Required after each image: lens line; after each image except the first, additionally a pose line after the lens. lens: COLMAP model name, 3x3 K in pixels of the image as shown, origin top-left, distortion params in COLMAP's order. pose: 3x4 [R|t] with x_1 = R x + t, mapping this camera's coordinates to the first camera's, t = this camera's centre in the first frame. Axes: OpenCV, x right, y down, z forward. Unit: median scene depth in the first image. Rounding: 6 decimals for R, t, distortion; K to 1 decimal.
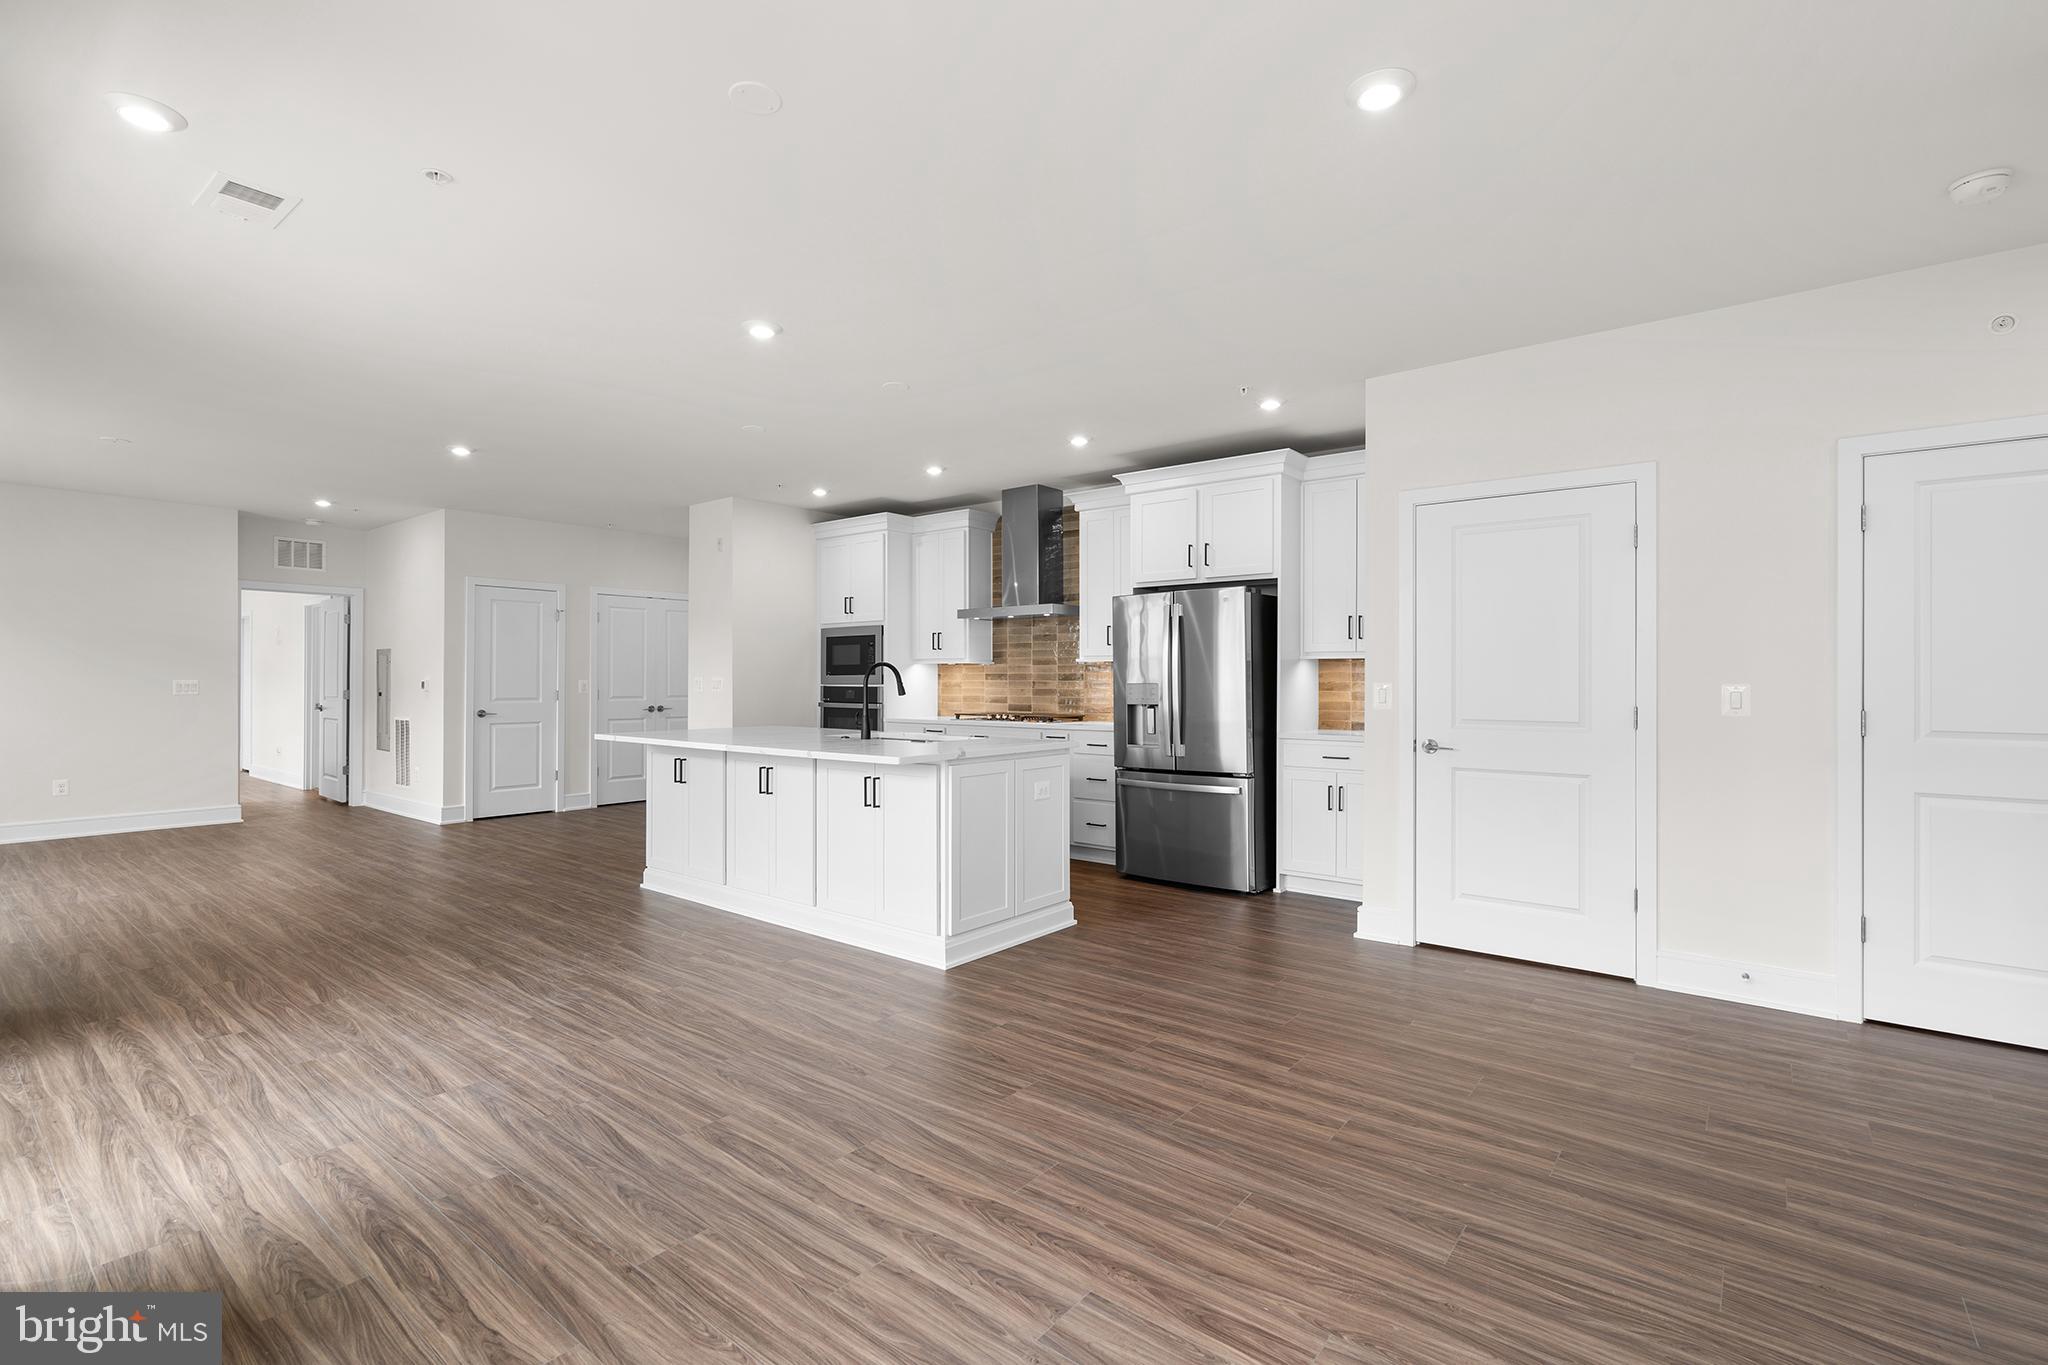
lens RADIAL K [[921.0, 0, 1016.5], [0, 921.0, 681.4], [0, 0, 1]] dist [-0.010280, 0.001443]
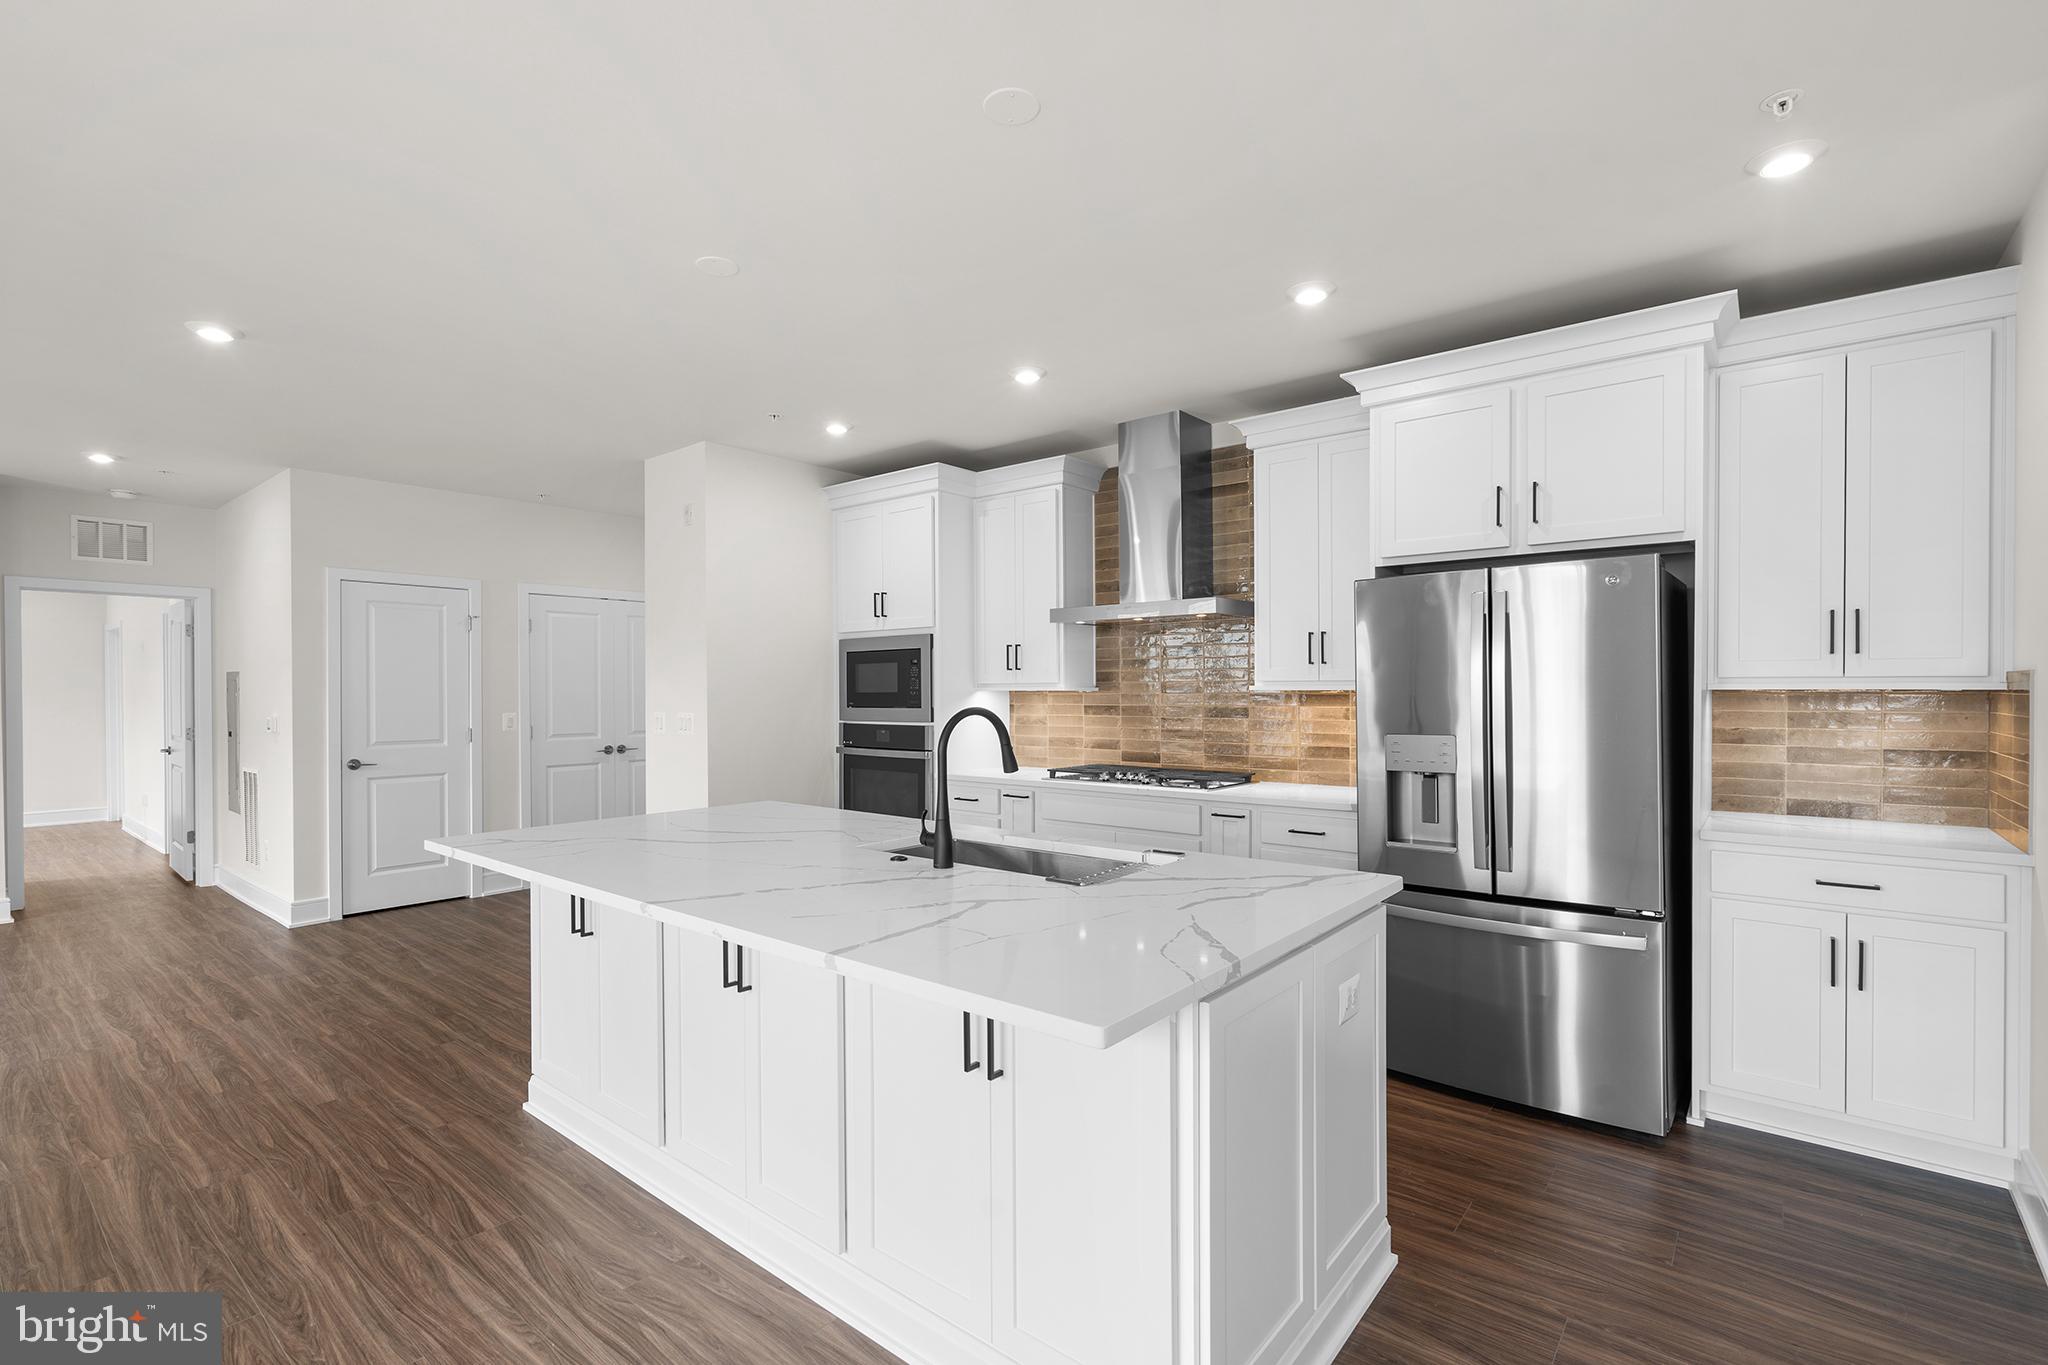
lens RADIAL K [[921.0, 0, 1025.7], [0, 921.0, 695.5], [0, 0, 1]] dist [-0.010280, 0.001443]
pose [[0.999980, -0.005959, -0.001903, -0.077338], [0.005969, 0.999968, 0.005261, -0.019648], [0.001872, -0.005273, 0.999984, 0.335609]]
